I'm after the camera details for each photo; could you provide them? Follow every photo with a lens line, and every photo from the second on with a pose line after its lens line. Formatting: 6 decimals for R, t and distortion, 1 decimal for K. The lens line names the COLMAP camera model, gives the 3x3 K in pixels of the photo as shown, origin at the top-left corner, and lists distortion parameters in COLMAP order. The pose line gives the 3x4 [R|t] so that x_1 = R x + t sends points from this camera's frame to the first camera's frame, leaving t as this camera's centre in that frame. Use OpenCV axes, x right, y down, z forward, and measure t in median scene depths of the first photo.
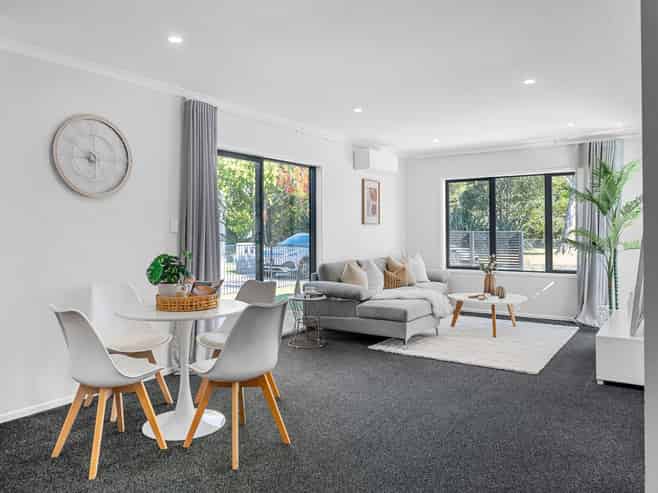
lens RADIAL K [[538.3, 0, 329.1], [0, 538.3, 220.3], [0, 0, 1]] dist [0.011079, 0.003636]
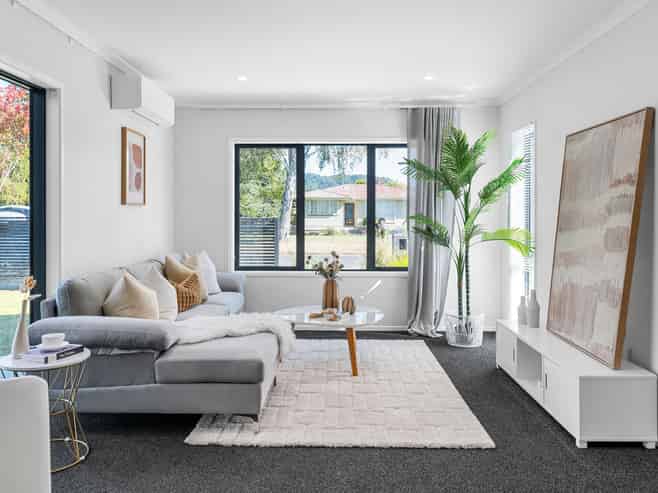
lens RADIAL K [[538.3, 0, 329.1], [0, 538.3, 220.3], [0, 0, 1]] dist [0.011079, 0.003636]
pose [[0.824285, 0.001276, 0.566173, -0.089730], [-0.017506, 0.999577, 0.023233, 0.007276], [-0.565904, -0.029062, 0.823959, 0.412283]]
